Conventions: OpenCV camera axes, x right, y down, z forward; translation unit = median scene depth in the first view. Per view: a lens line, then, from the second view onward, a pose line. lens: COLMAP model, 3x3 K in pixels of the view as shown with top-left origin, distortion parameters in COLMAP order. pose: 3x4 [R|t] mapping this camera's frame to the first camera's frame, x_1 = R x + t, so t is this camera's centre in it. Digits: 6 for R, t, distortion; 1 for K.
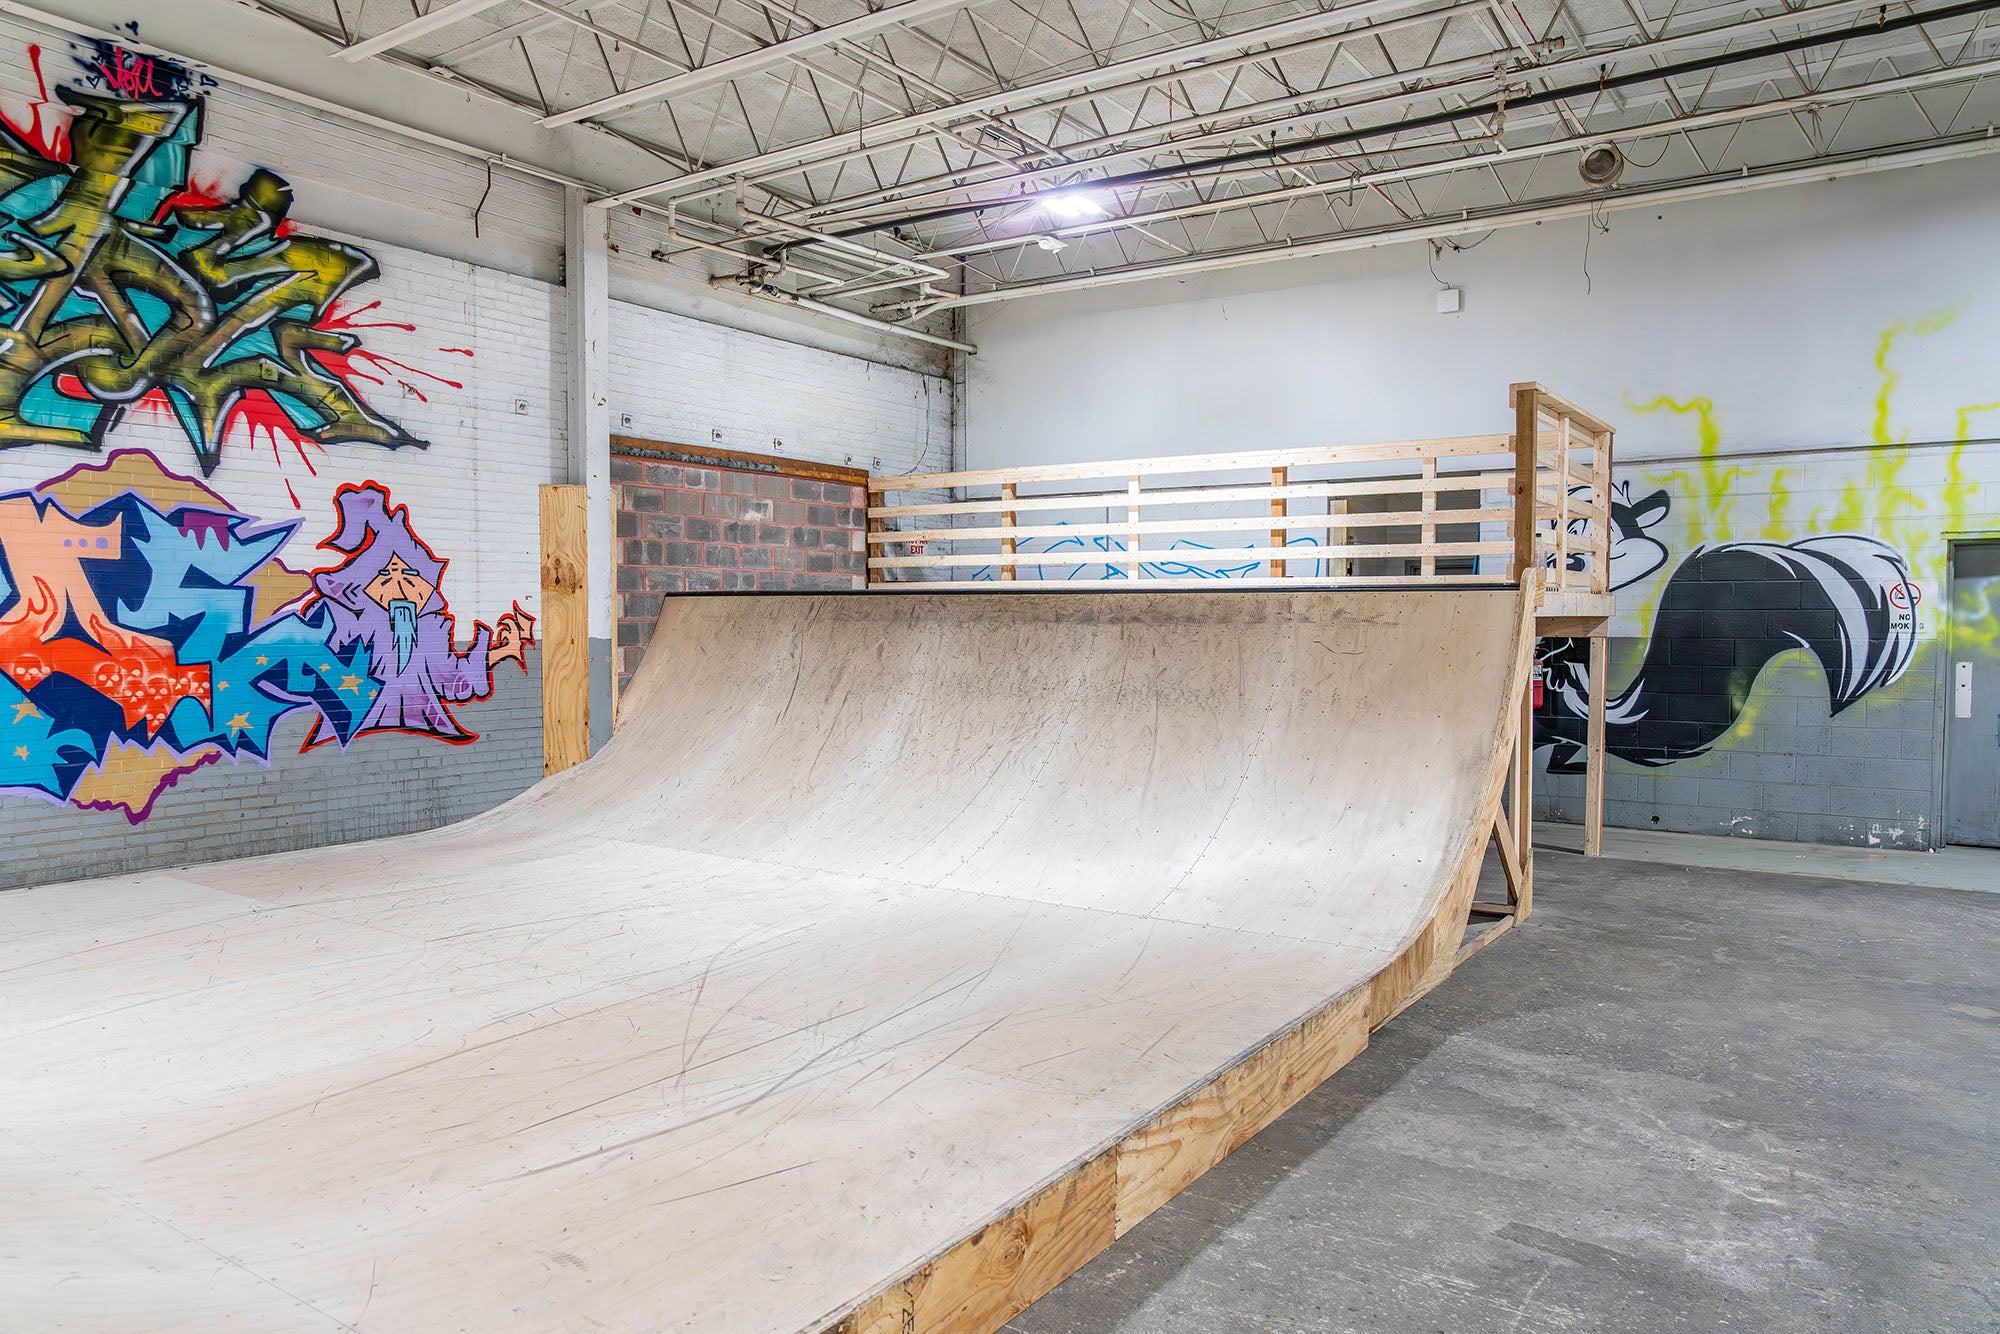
lens RADIAL K [[1343.7, 0, 968.1], [0, 1343.7, 687.5], [0, 0, 1]] dist [-0.035633, 0.015927]
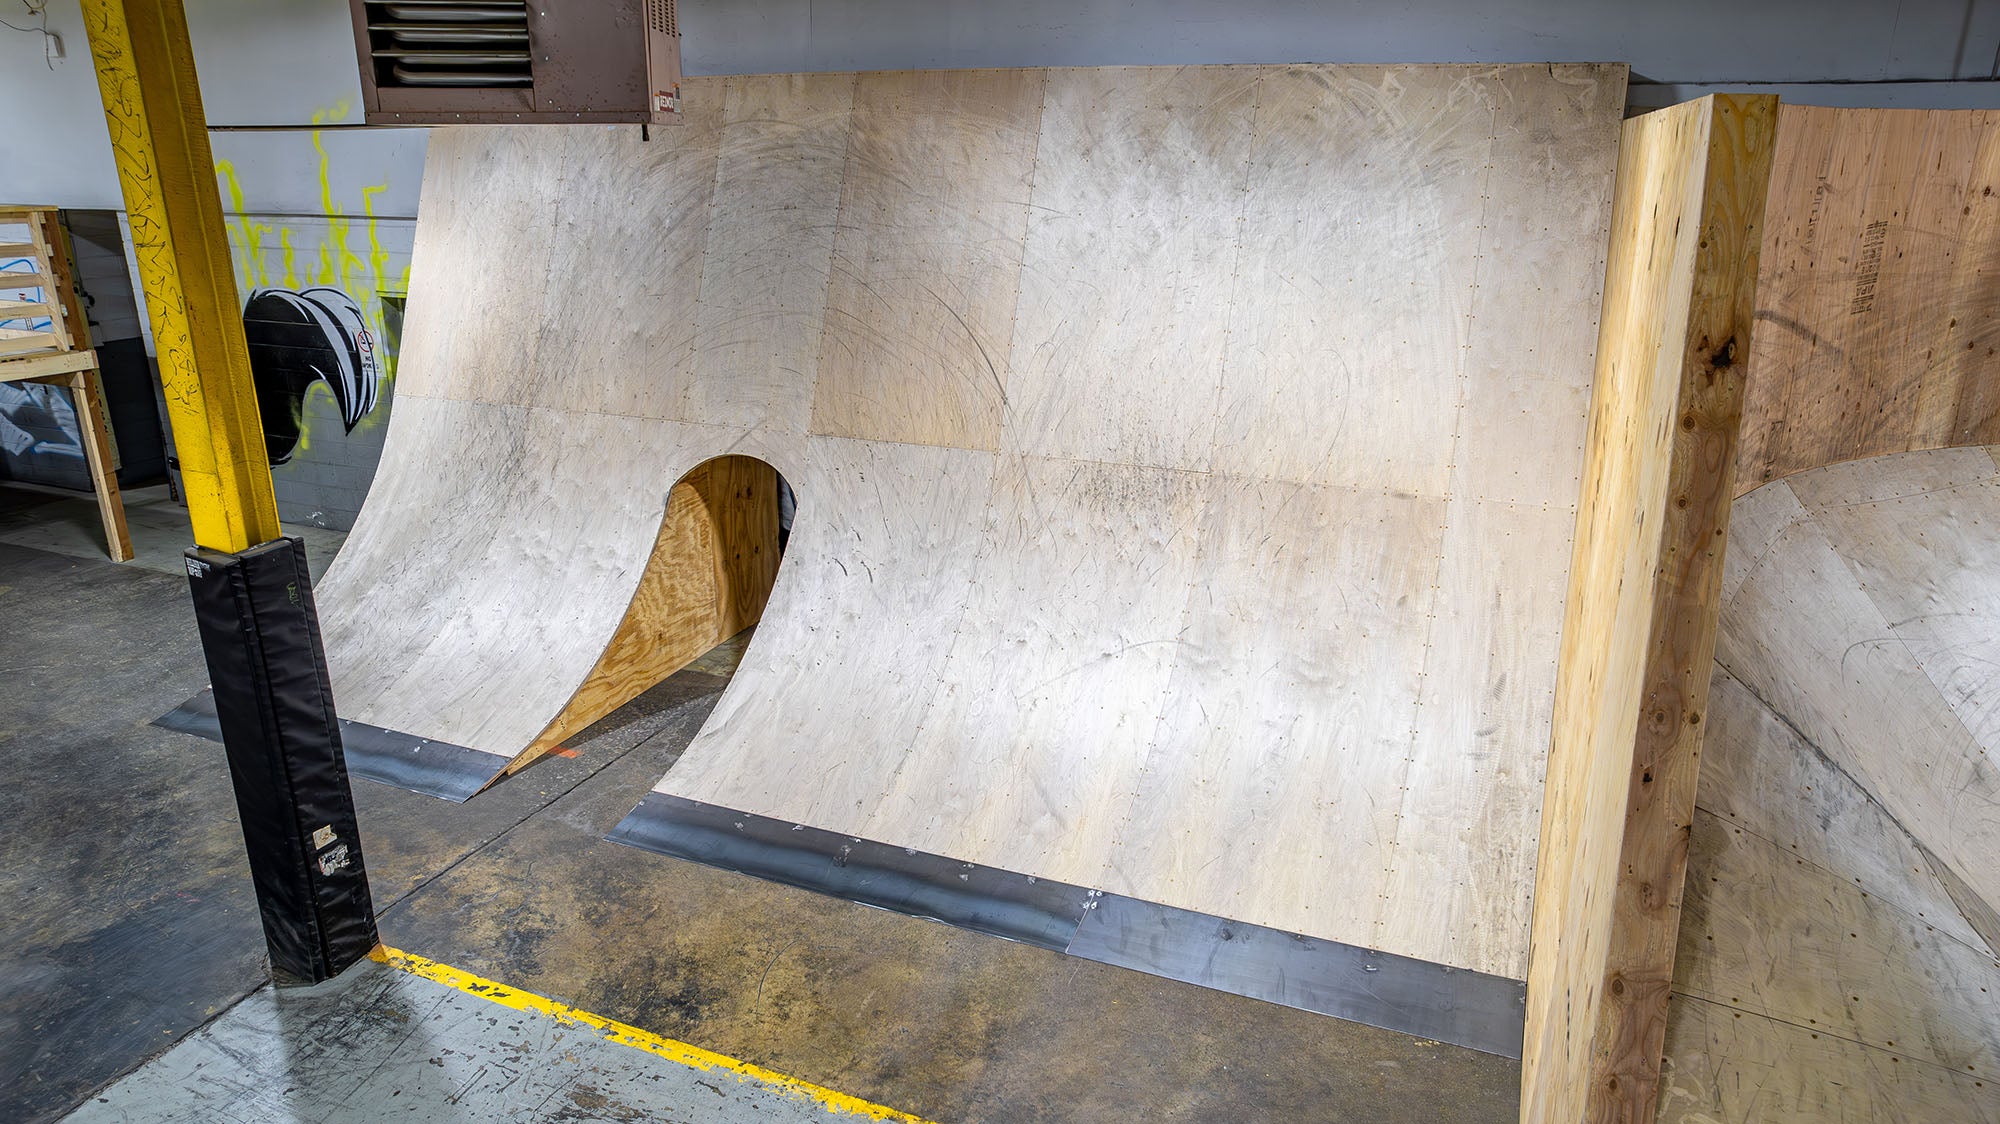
lens RADIAL K [[1290.1, 0, 1008.6], [0, 1290.1, 572.8], [0, 0, 1]] dist [-0.081386, 0.073856]
pose [[0.975489, -0.069700, 0.208720, 1.037857], [0.011221, 0.963031, 0.269155, -0.173076], [-0.219764, -0.260216, 0.940208, -0.300962]]
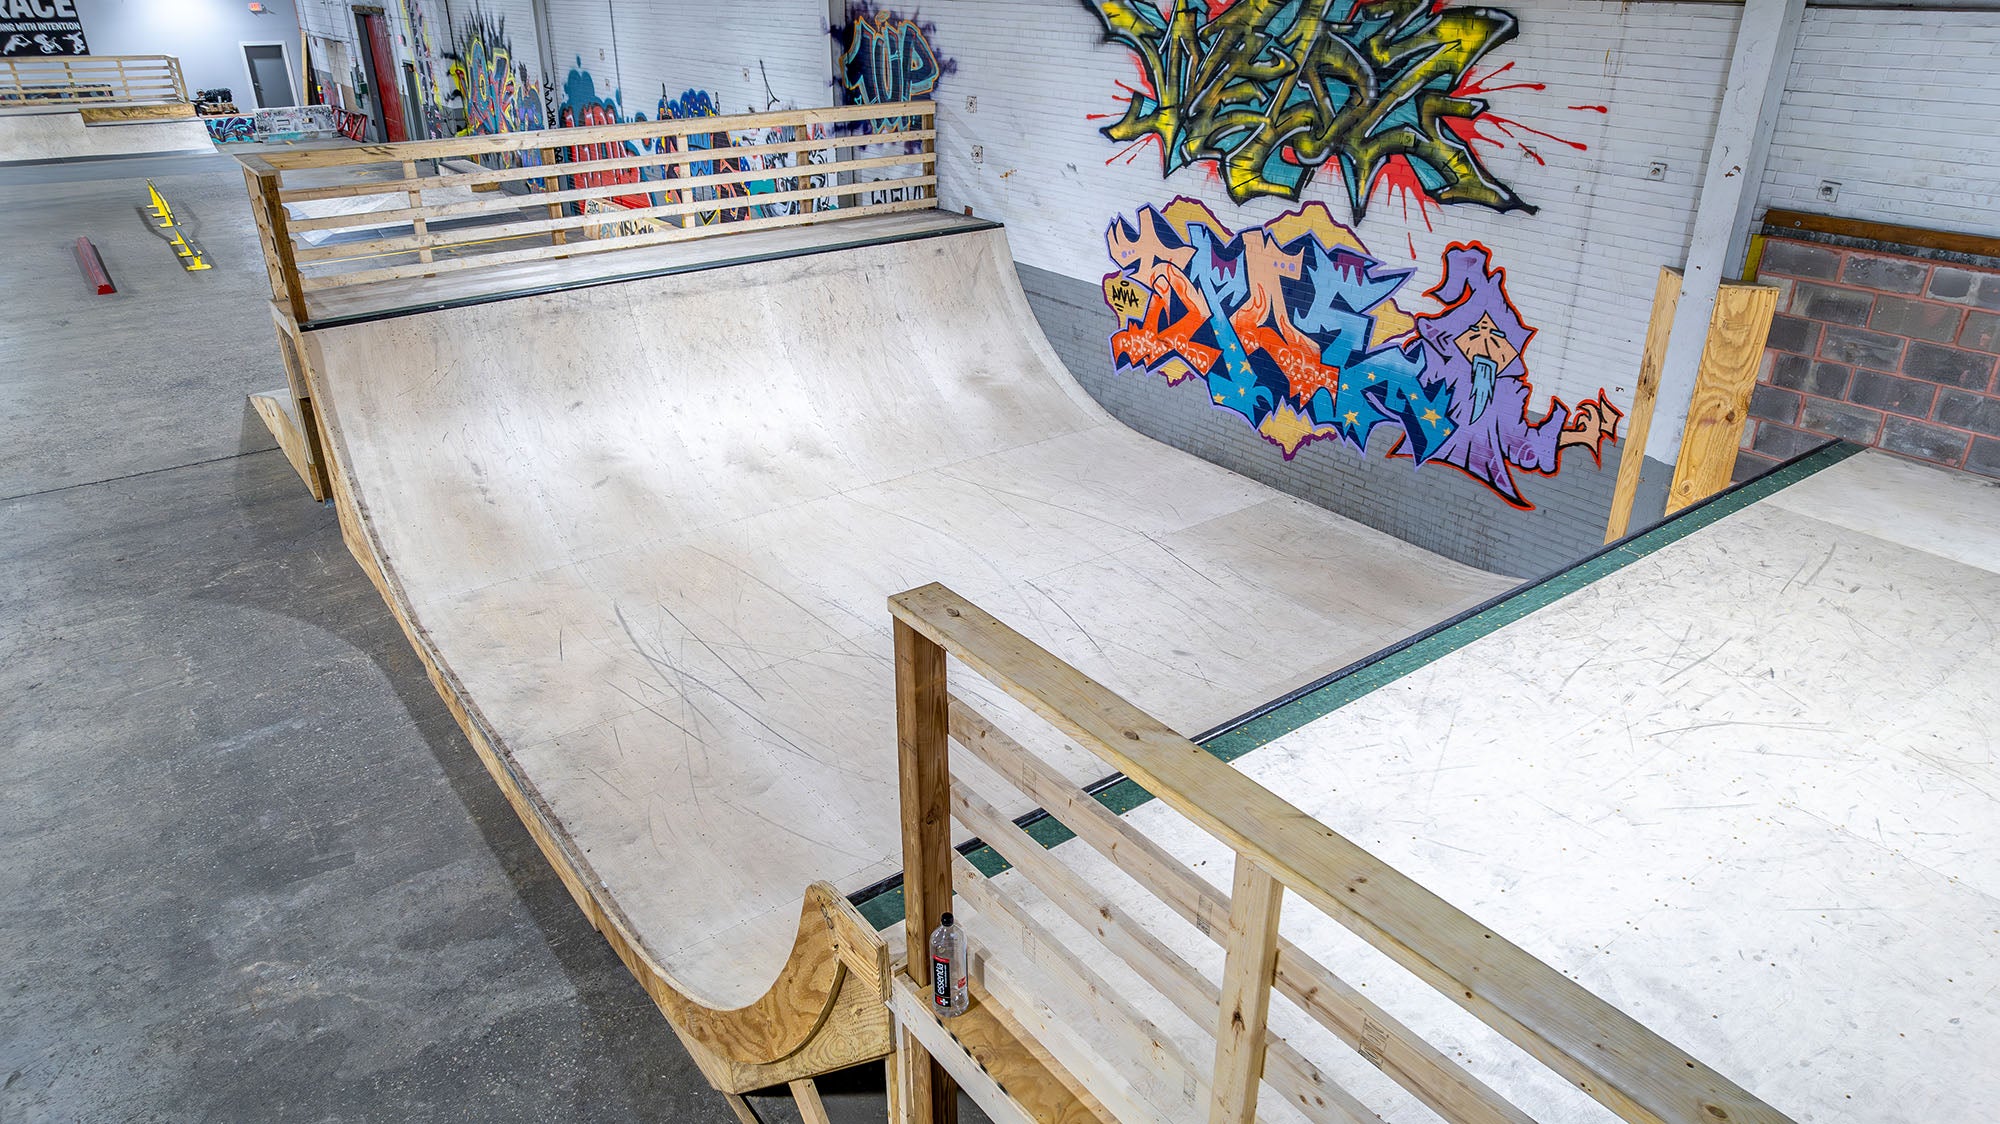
lens RADIAL K [[1290.1, 0, 1005.7], [0, 1290.1, 565.9], [0, 0, 1]] dist [-0.081386, 0.073856]
pose [[-0.306779, 0.407811, -0.859987, 0.604511], [-0.053249, 0.894786, 0.443308, -0.334040], [0.950290, 0.181791, -0.252786, 0.899034]]
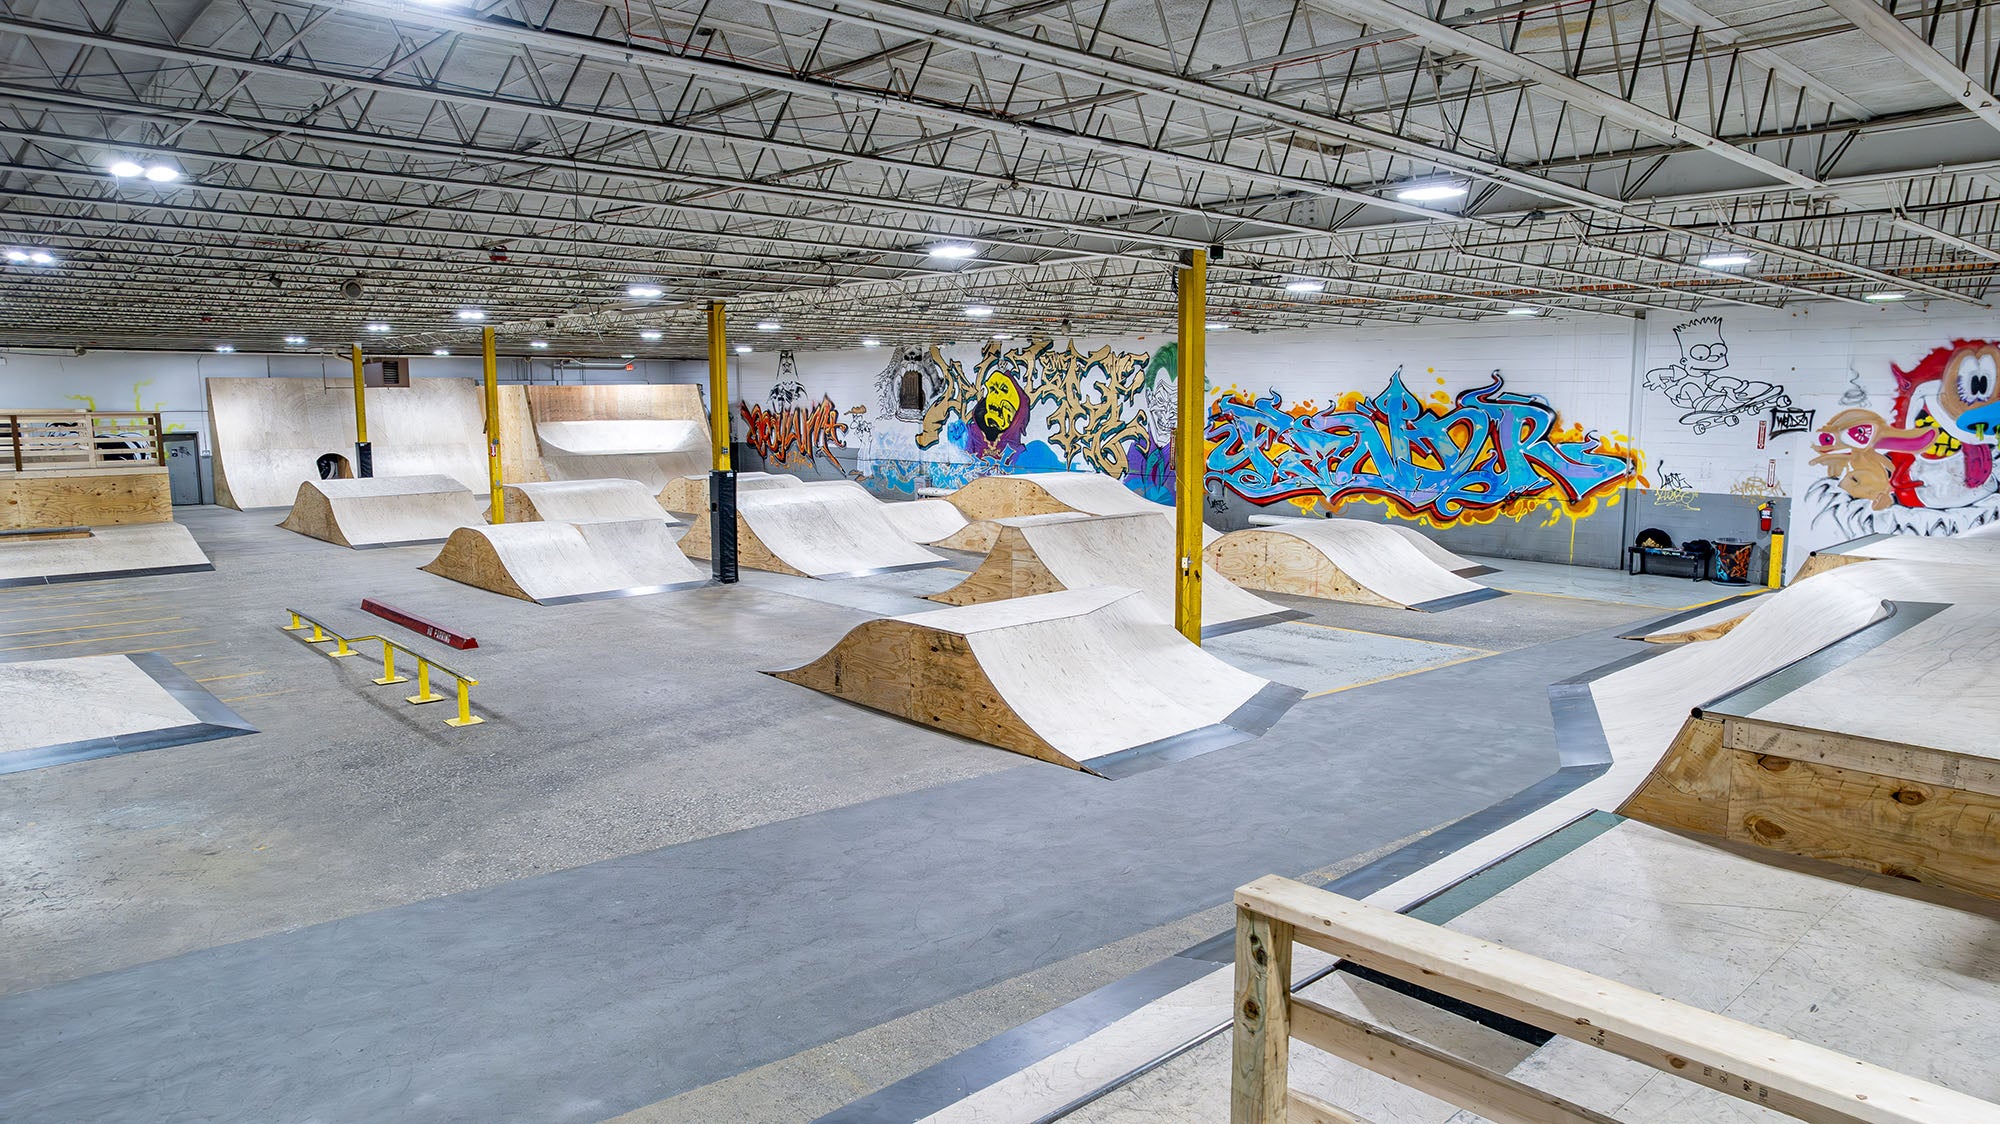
lens RADIAL K [[1290.1, 0, 993.6], [0, 1290.1, 550.9], [0, 0, 1]] dist [-0.081386, 0.073856]
pose [[0.214987, -0.121914, 0.968978, -2.693967], [0.057661, 0.992031, 0.112022, -0.034186], [-0.974913, 0.031788, 0.220304, -2.532445]]
